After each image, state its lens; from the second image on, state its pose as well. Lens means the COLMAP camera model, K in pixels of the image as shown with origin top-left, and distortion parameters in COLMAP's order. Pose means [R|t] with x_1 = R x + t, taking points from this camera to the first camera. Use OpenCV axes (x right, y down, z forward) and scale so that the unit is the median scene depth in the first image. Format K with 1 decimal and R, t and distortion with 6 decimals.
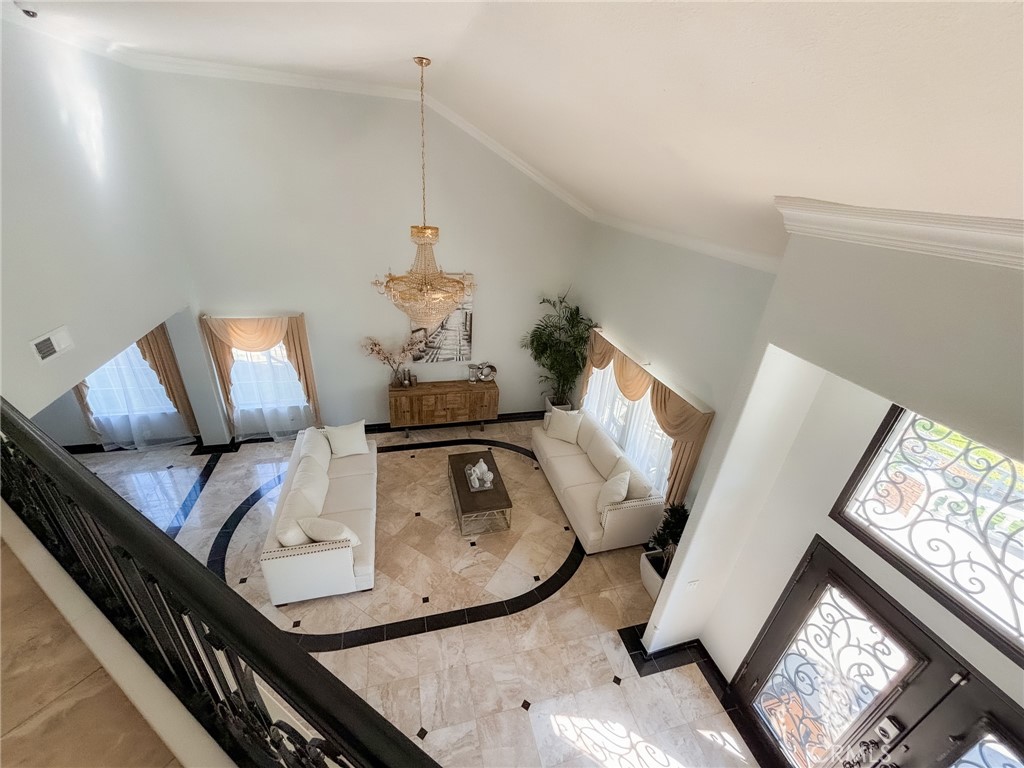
lens RADIAL K [[410.6, 0, 512.7], [0, 410.6, 384.3], [0, 0, 1]] dist [-0.002301, 0.001863]
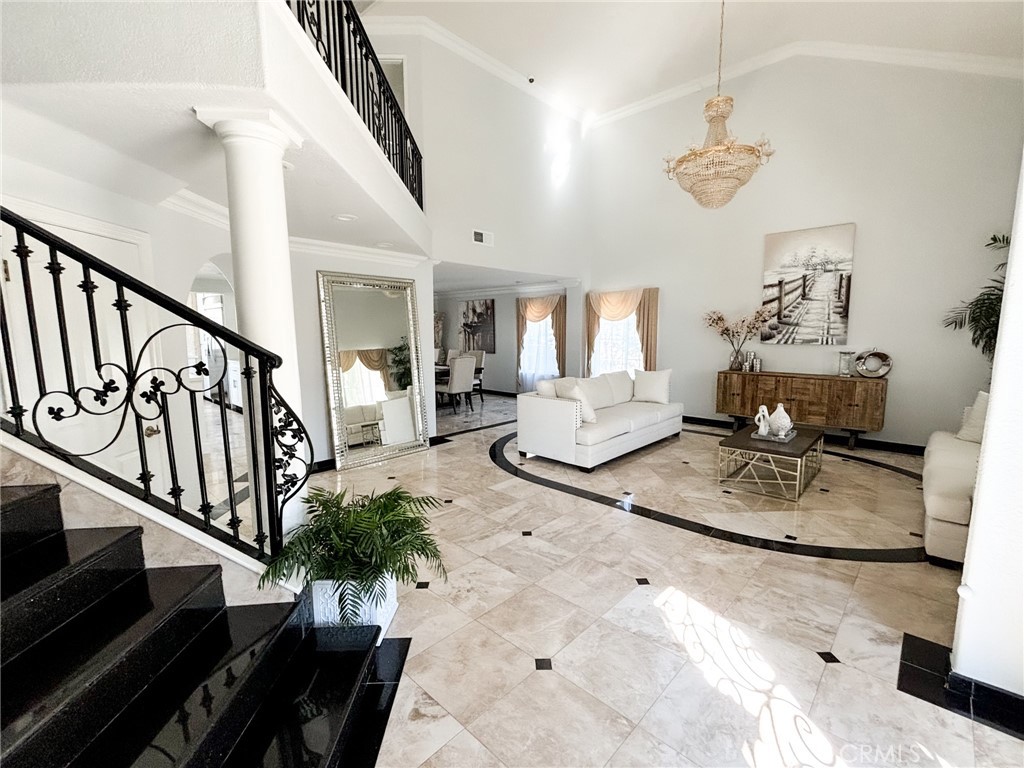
lens RADIAL K [[448.9, 0, 509.0], [0, 448.9, 387.4], [0, 0, 1]] dist [-0.016868, -0.000125]
pose [[0.514970, 0.033552, -0.856551, 0.279825], [-0.347282, 0.921724, -0.172686, 0.370984], [0.783710, 0.386393, 0.486312, 0.195121]]
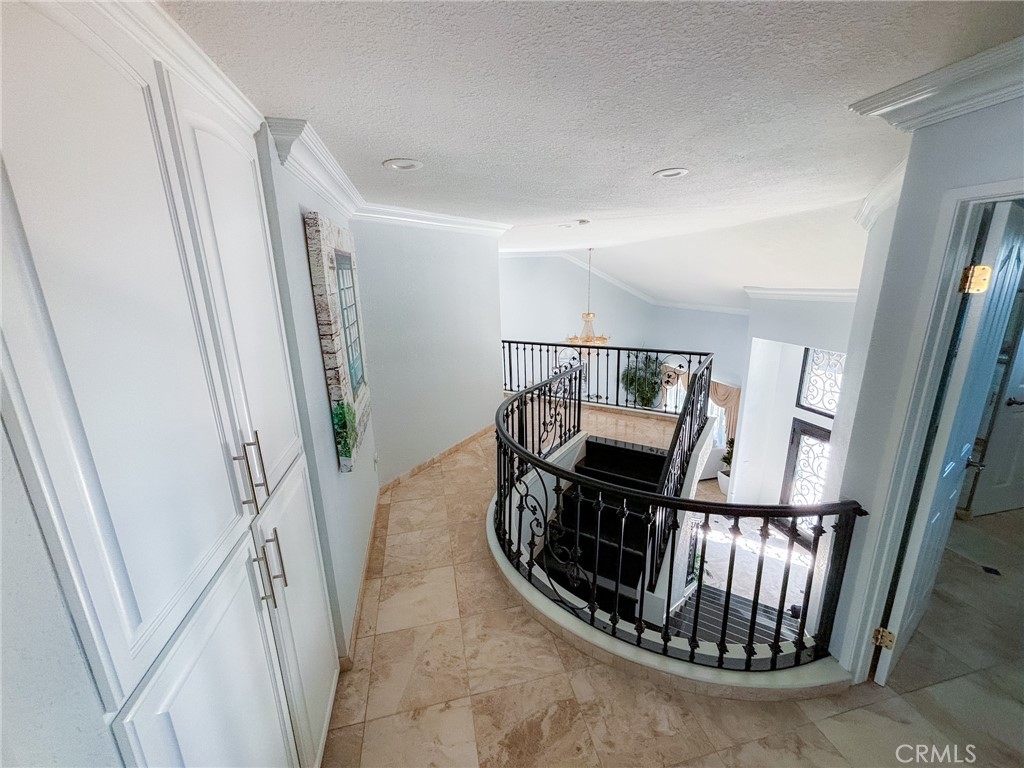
lens RADIAL K [[410.6, 0, 511.0], [0, 410.6, 384.5], [0, 0, 1]] dist [-0.002301, 0.001863]
pose [[0.993629, -0.084099, -0.075022, -0.295782], [0.065618, 0.972932, -0.221581, 0.266906], [0.091626, 0.215247, 0.972252, -0.650102]]
